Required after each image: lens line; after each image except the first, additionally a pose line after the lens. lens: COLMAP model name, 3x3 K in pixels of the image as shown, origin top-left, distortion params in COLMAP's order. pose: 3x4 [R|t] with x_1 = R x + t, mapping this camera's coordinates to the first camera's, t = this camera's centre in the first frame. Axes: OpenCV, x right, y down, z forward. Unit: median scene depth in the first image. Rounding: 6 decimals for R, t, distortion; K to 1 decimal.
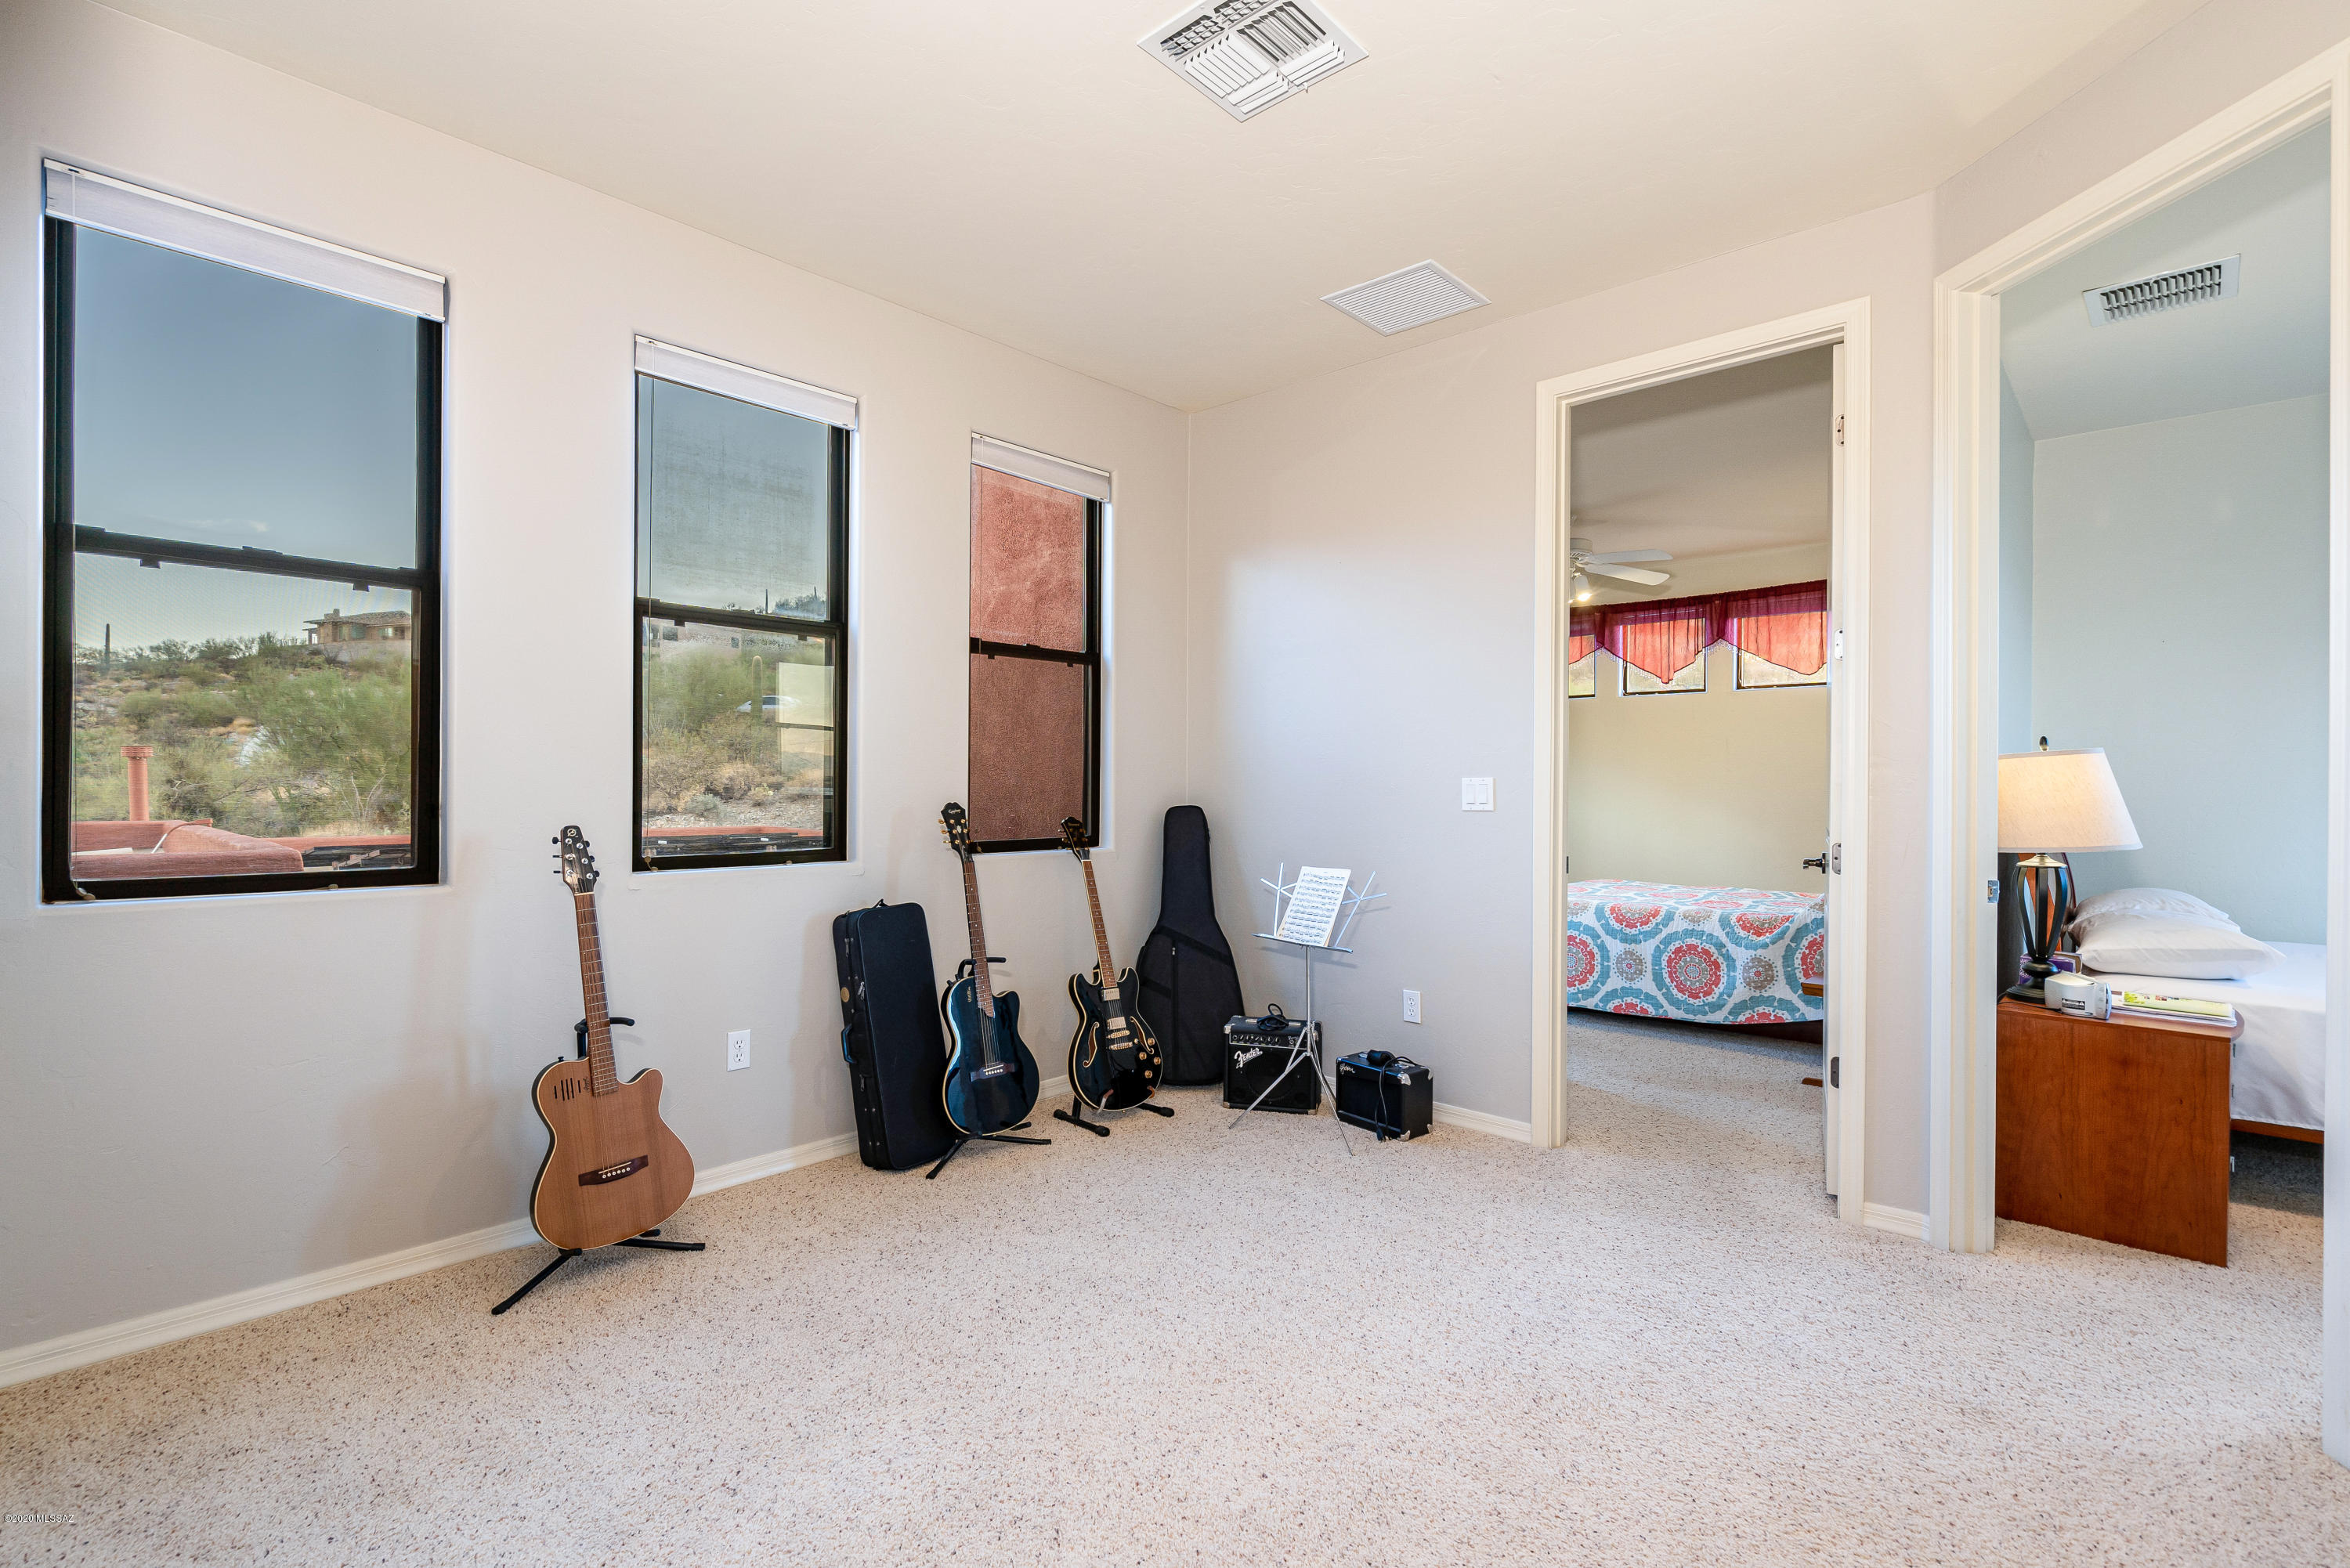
lens RADIAL K [[1081.0, 0, 1172.7], [0, 1081.0, 783.6], [0, 0, 1]] dist [-0.001439, -0.000245]
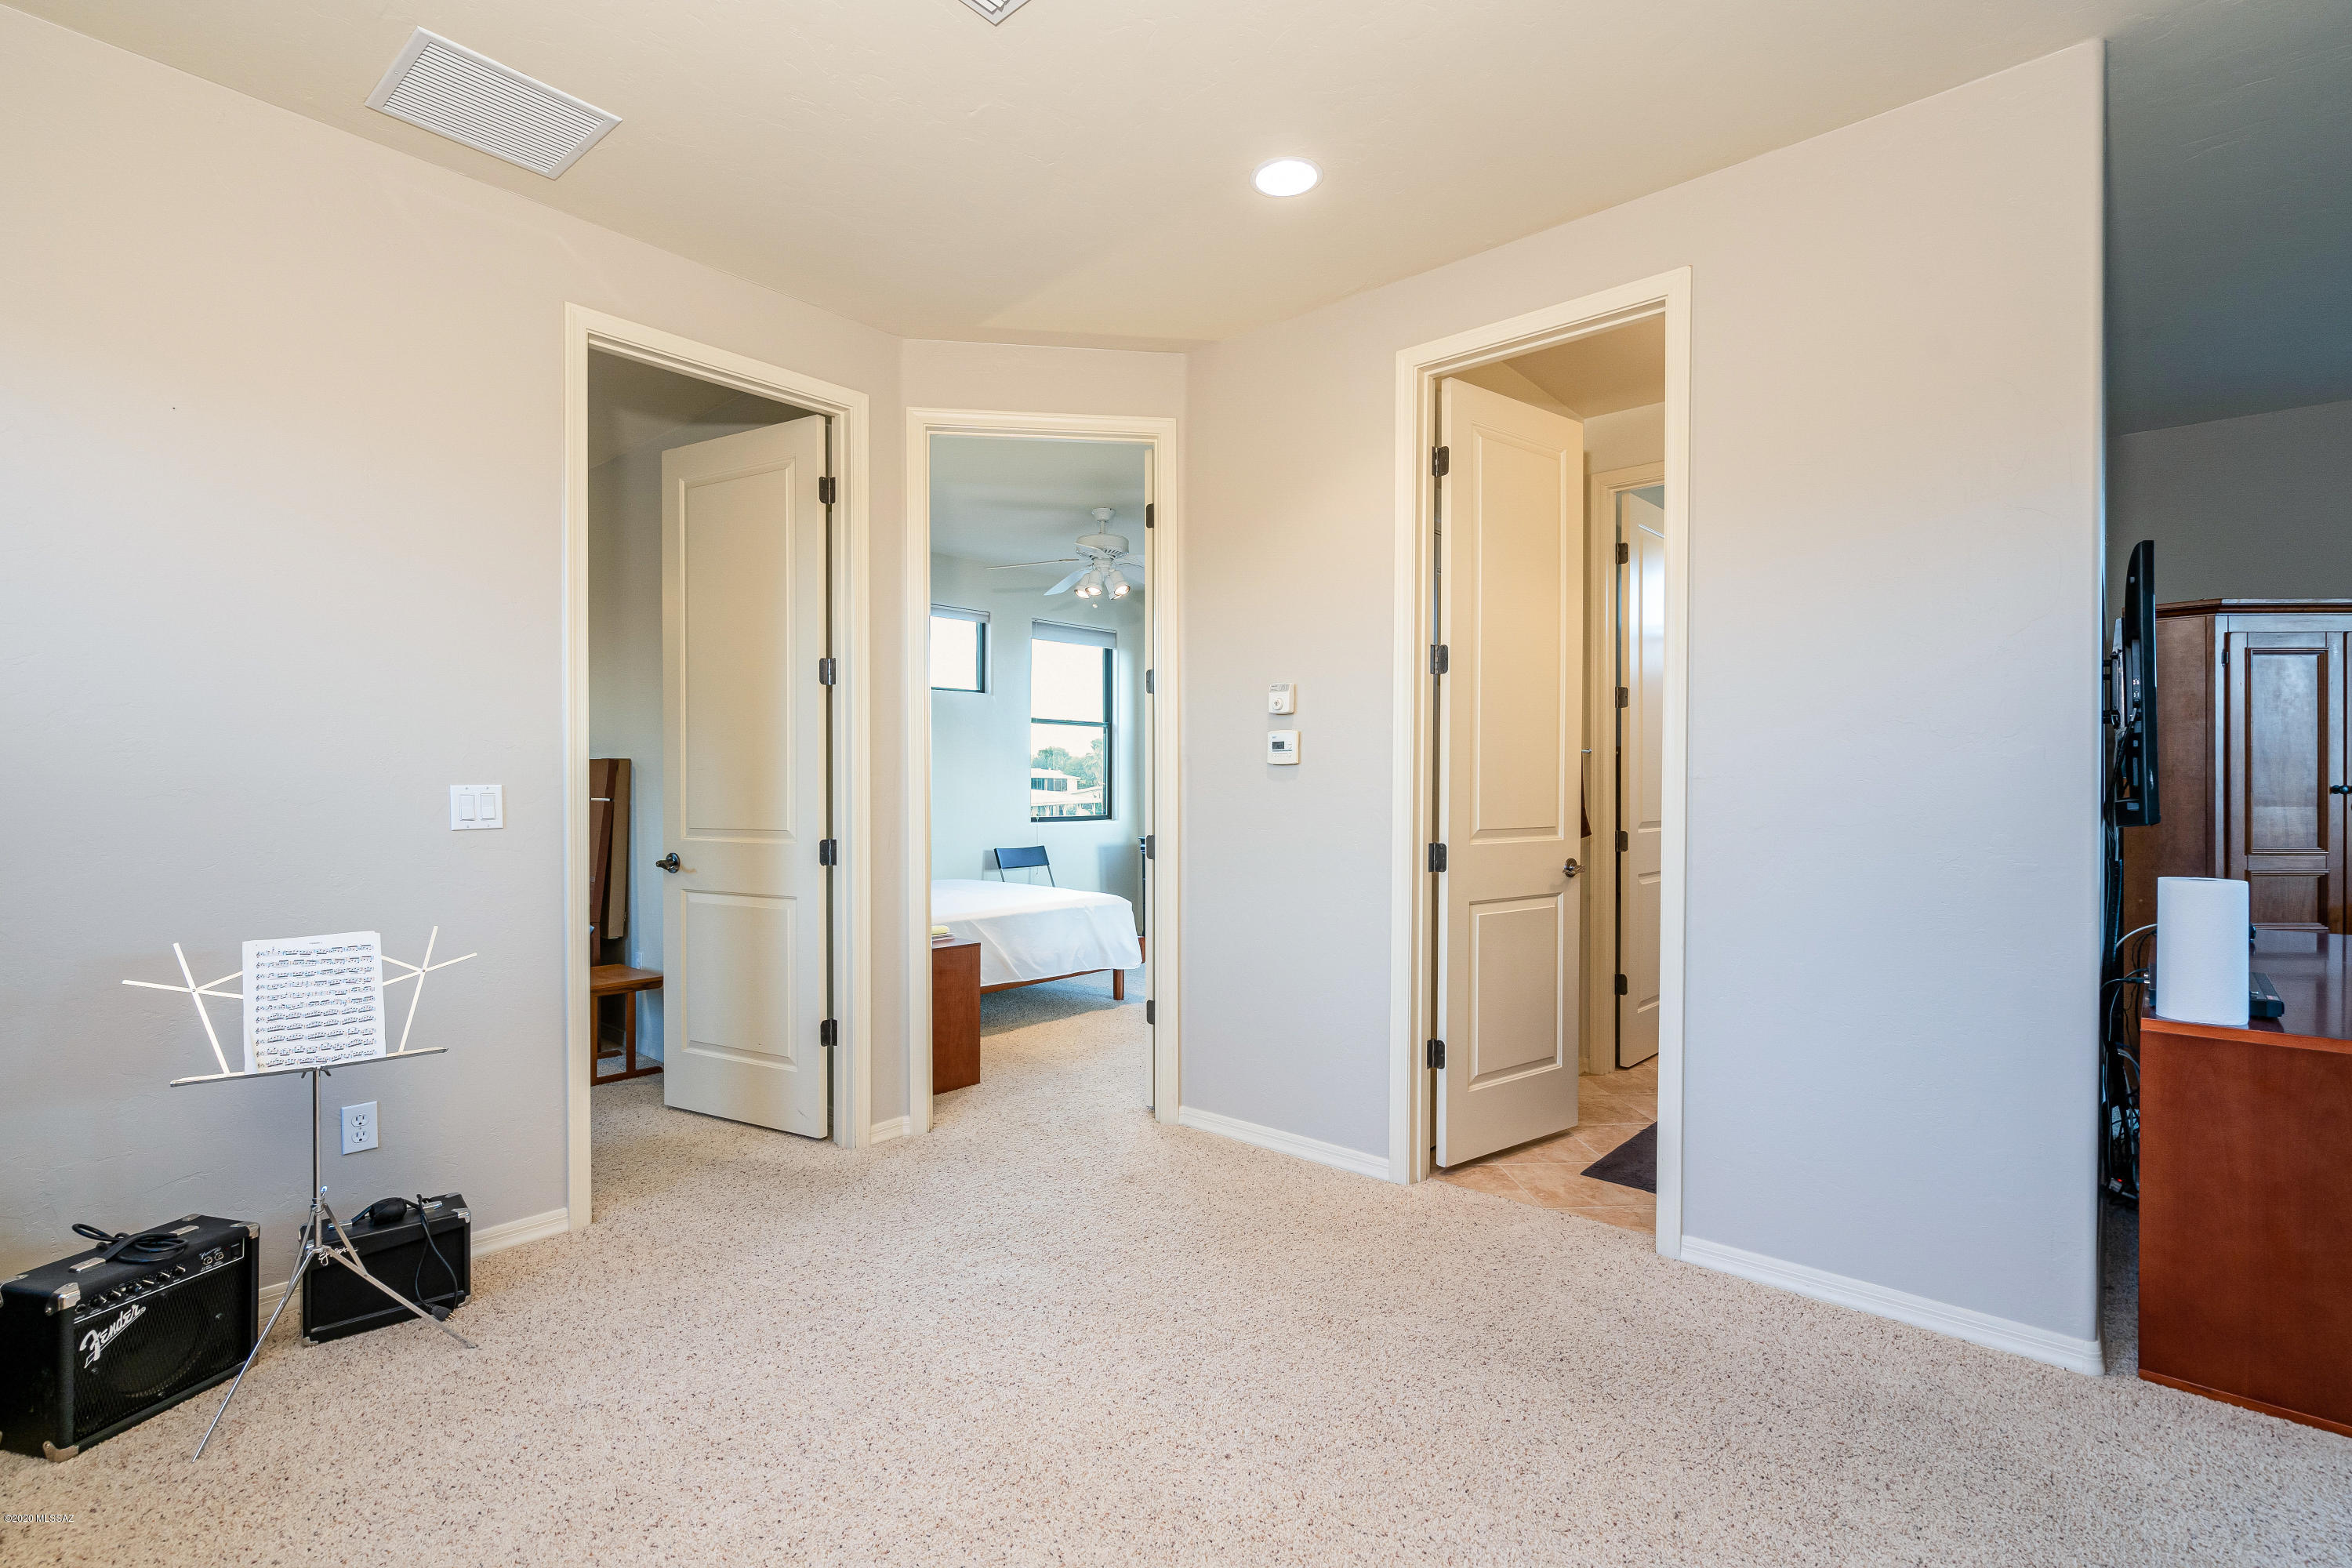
lens RADIAL K [[1082.0, 0, 1174.7], [0, 1082.0, 783.3], [0, 0, 1]] dist [-0.001439, -0.000245]
pose [[-0.025837, -0.006064, 0.999648, -0.483037], [0.002096, 0.999979, 0.006120, -0.010189], [-0.999664, 0.002254, -0.025824, 0.541167]]
